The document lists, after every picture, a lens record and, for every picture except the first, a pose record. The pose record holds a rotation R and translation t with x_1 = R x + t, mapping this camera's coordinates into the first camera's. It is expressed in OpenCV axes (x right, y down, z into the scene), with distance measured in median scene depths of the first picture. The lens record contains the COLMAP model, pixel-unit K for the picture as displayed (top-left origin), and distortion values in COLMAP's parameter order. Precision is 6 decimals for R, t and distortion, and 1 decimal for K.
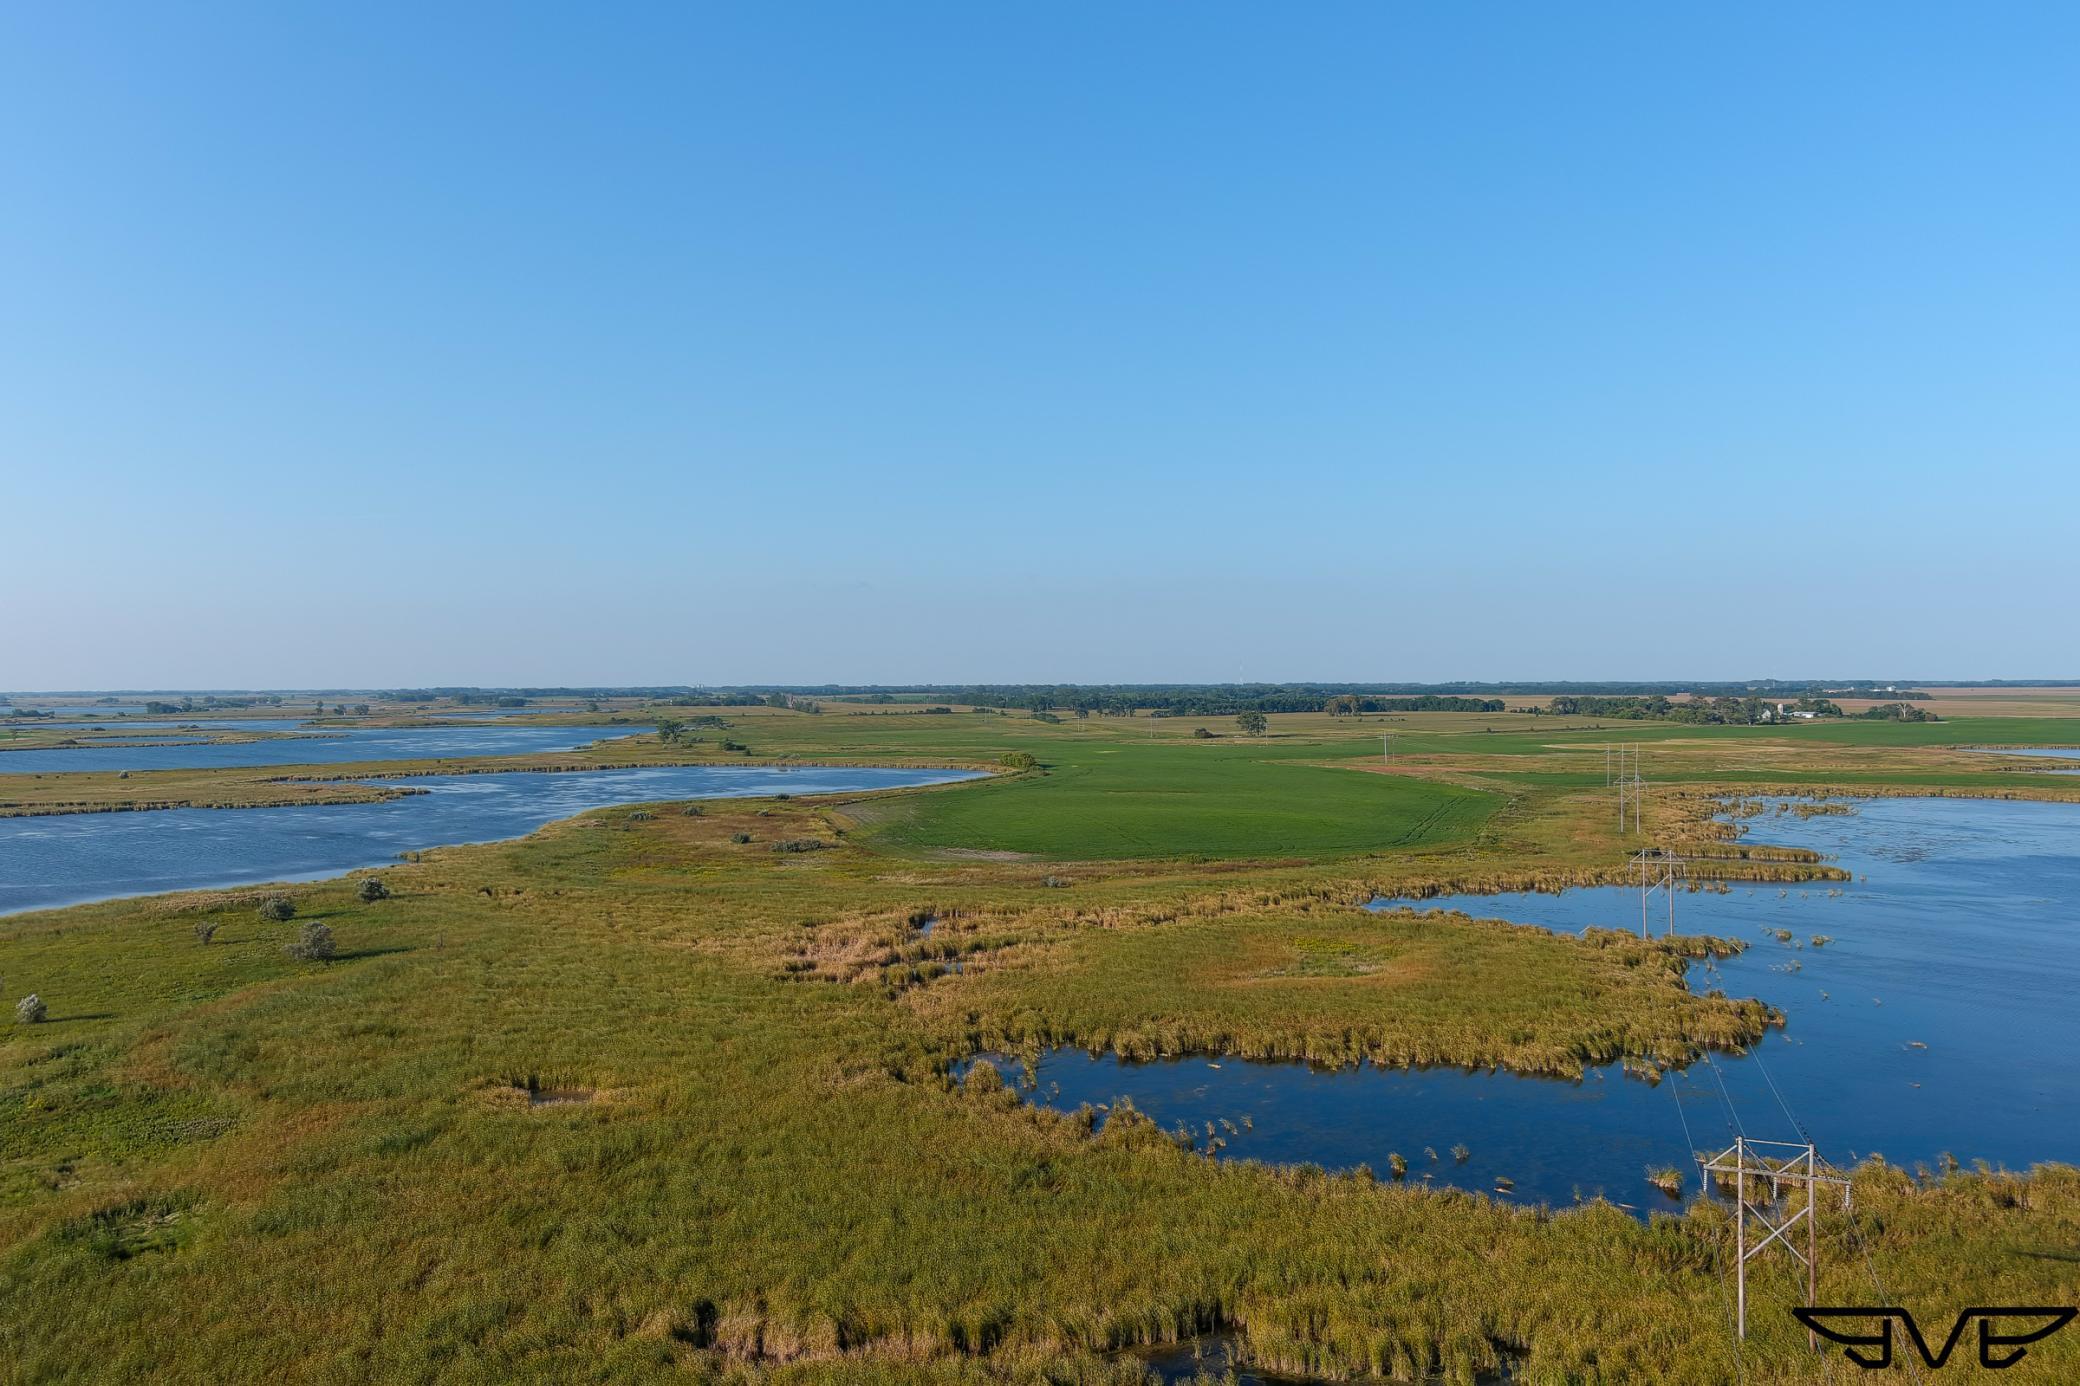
lens RADIAL K [[1606.9, 0, 1037.2], [0, 1606.9, 695.9], [0, 0, 1]] dist [0.025461, -0.015694]
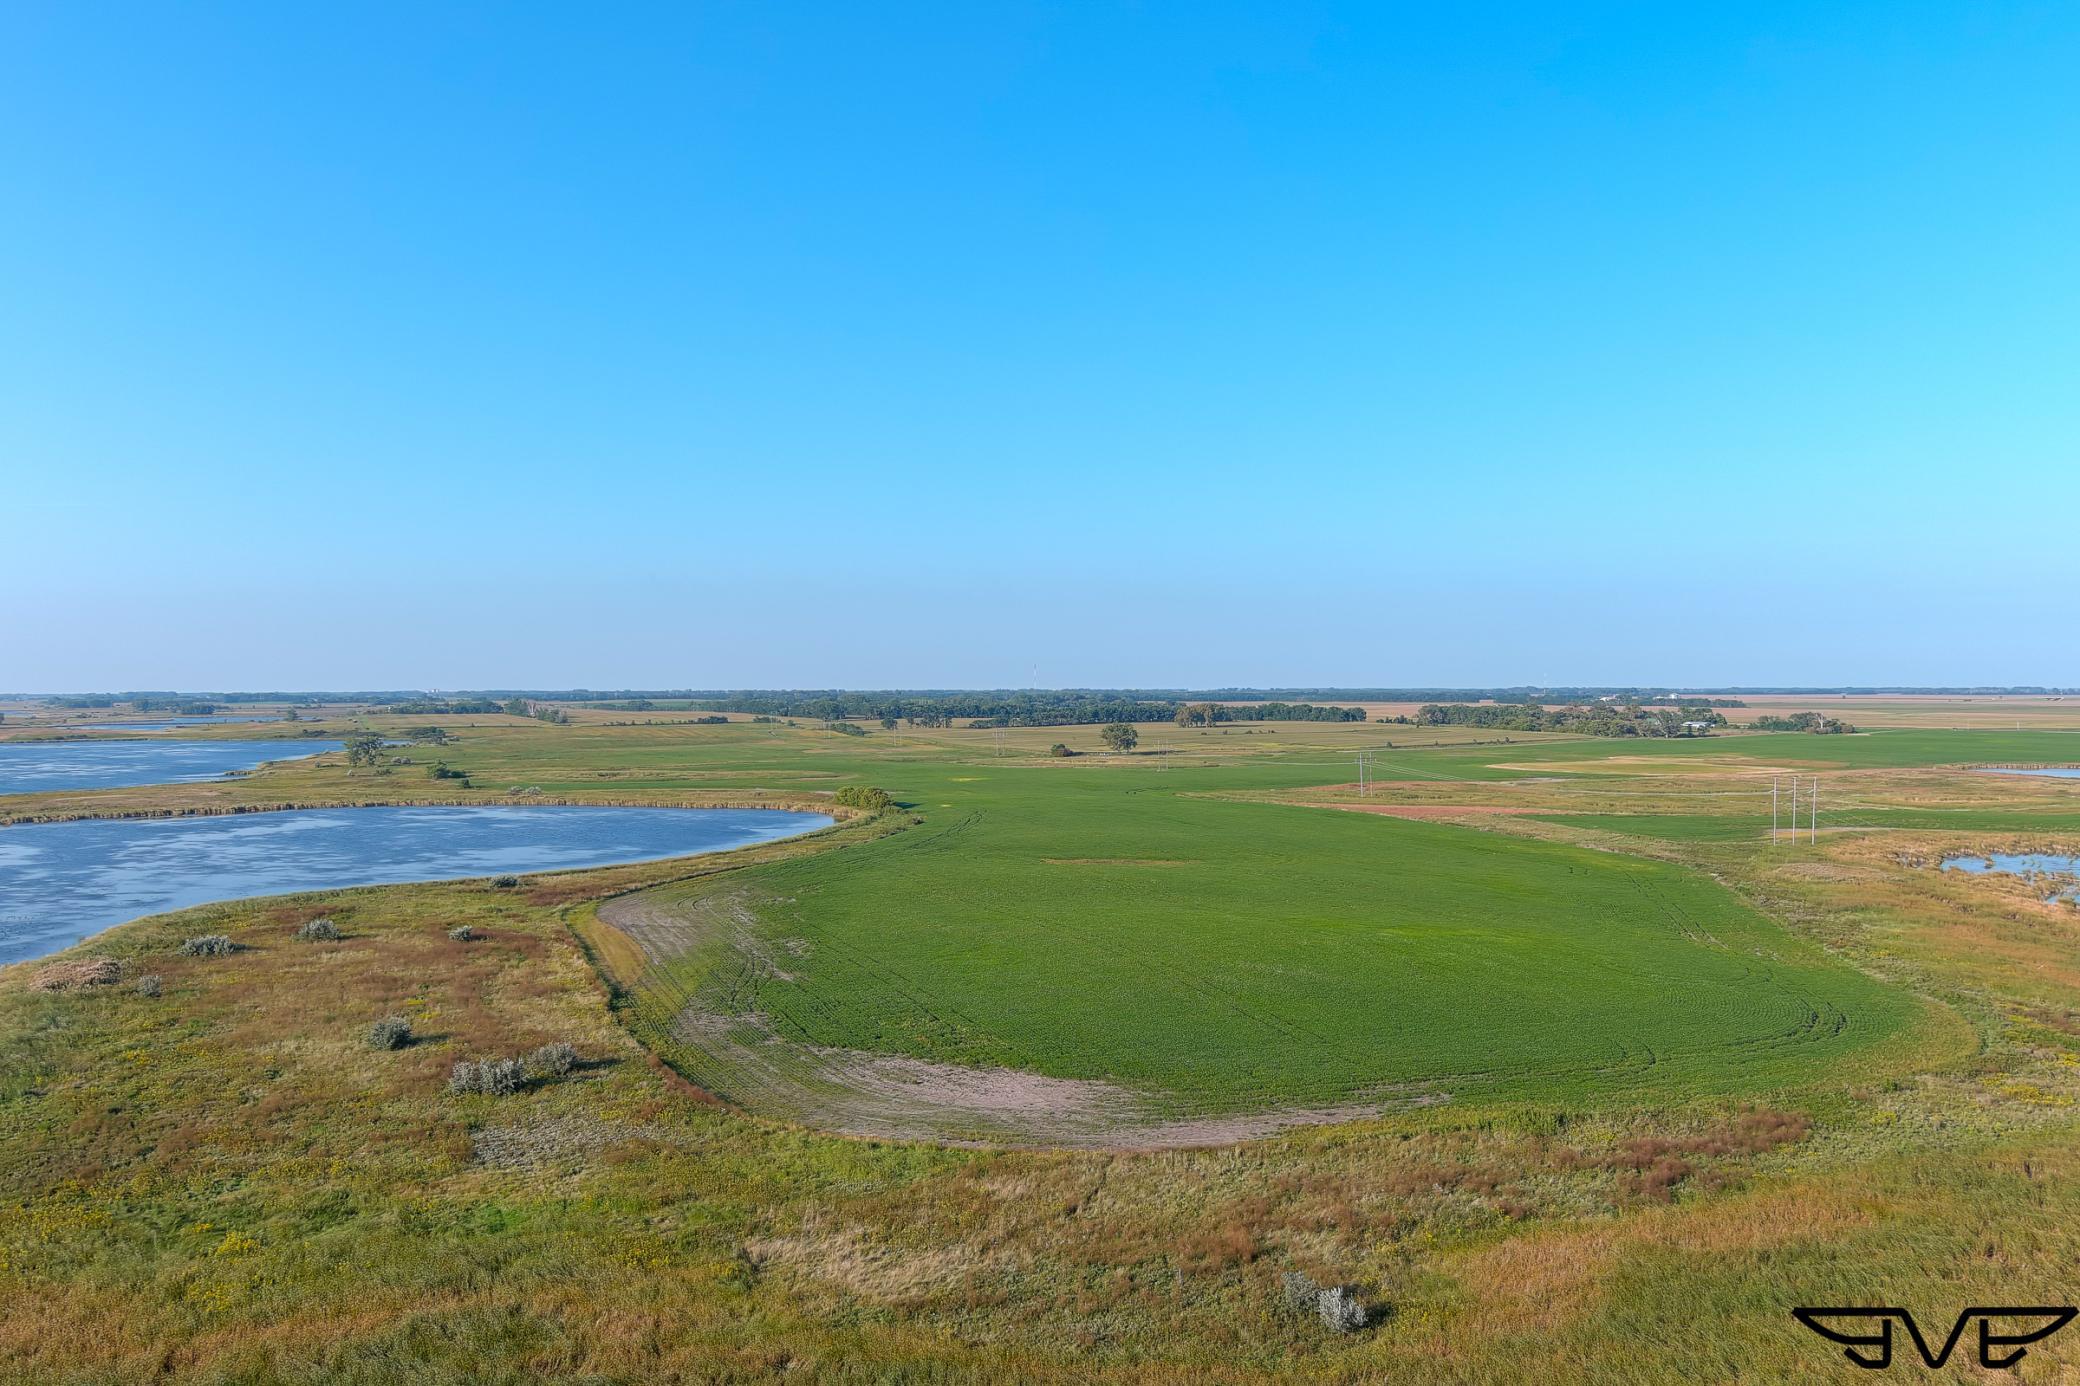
lens RADIAL K [[1606.9, 0, 1037.0], [0, 1606.9, 714.3], [0, 0, 1]] dist [0.025461, -0.015694]
pose [[0.988885, -0.000205, 0.148680, -0.020823], [-0.000972, 0.999969, 0.007843, -0.000926], [-0.148677, -0.007900, 0.988854, 0.150057]]
